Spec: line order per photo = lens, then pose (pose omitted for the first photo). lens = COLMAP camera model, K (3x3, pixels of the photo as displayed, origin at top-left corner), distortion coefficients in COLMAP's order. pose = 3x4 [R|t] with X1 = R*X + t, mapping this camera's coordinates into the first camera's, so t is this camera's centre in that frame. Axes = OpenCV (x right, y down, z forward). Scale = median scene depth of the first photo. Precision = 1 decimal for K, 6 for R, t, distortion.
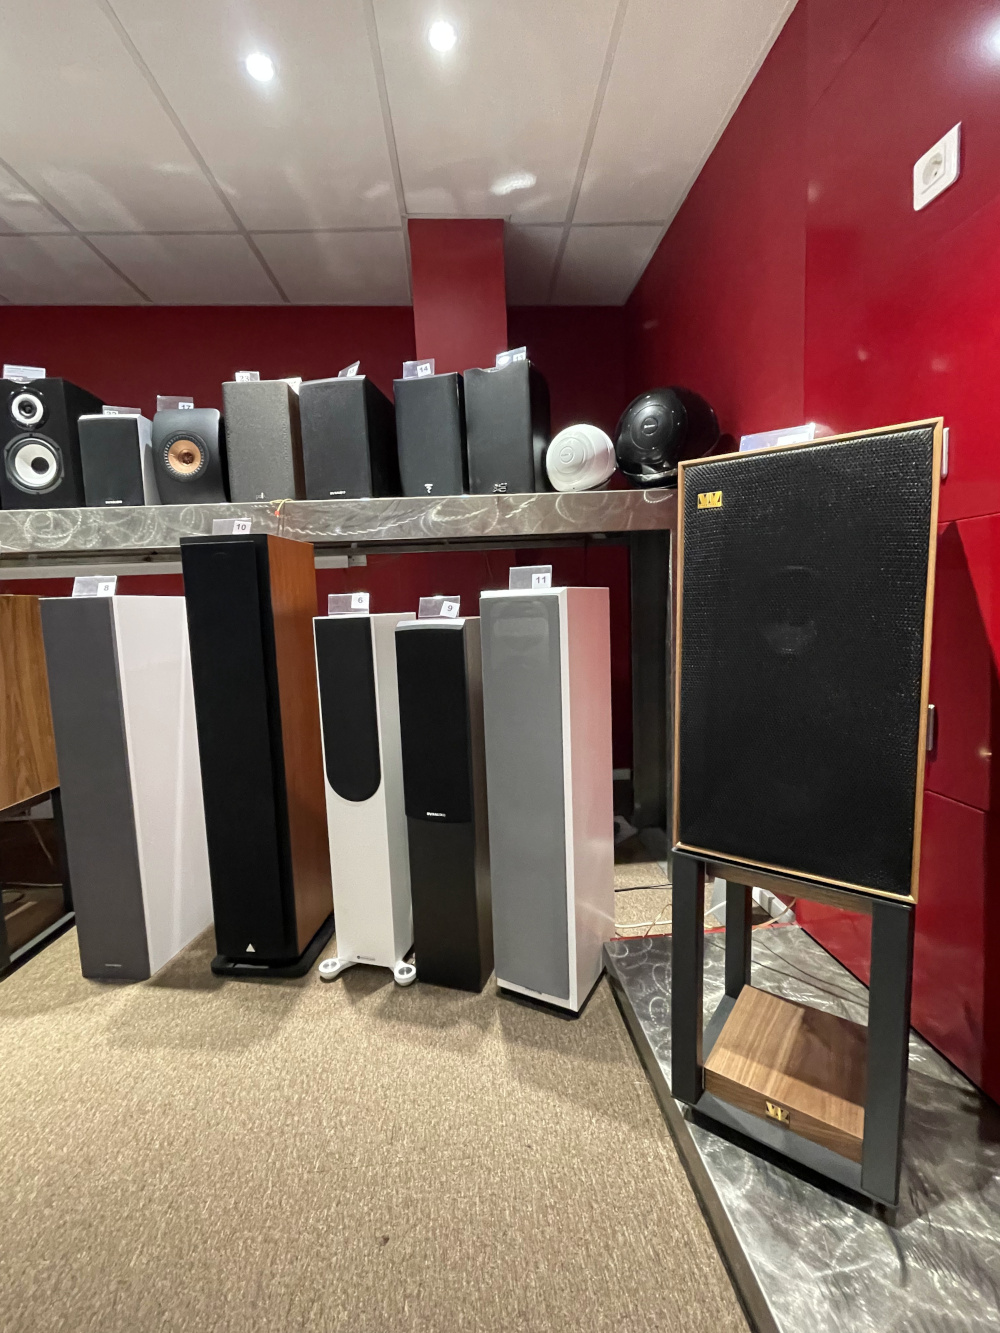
lens RADIAL K [[595.4, 0, 495.5], [0, 595.4, 676.2], [0, 0, 1]] dist [-0.013446, -0.000683]
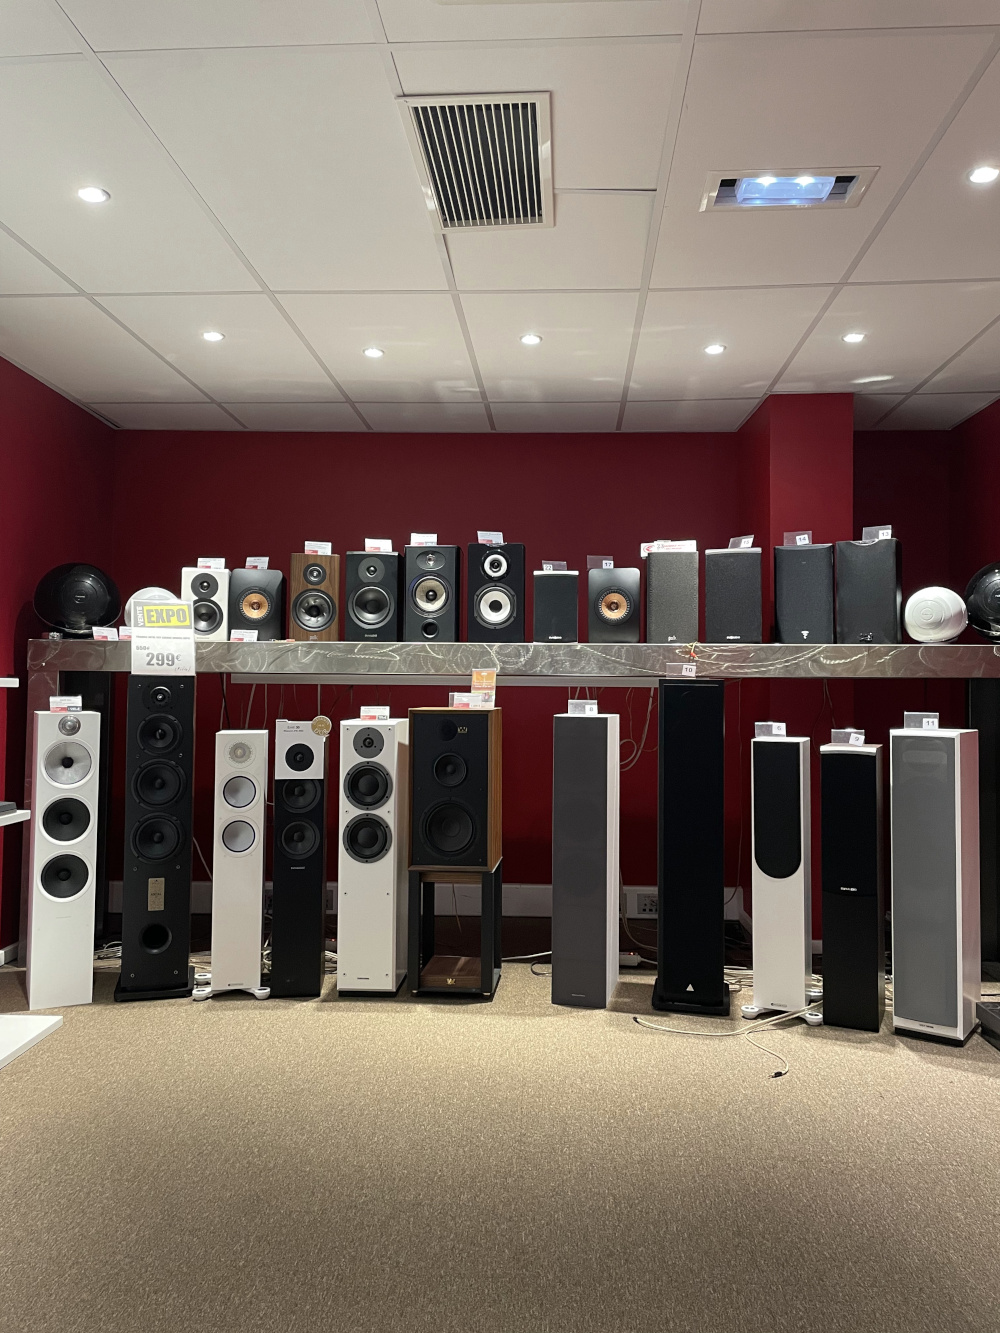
lens RADIAL K [[1031.8, 0, 490.3], [0, 1031.8, 662.6], [0, 0, 1]] dist [0.048027, -0.042045]
pose [[0.991249, 0.042879, -0.124850, -0.518387], [-0.060905, 0.987650, -0.144351, 0.092030], [0.117119, 0.150692, 0.981619, -1.235583]]
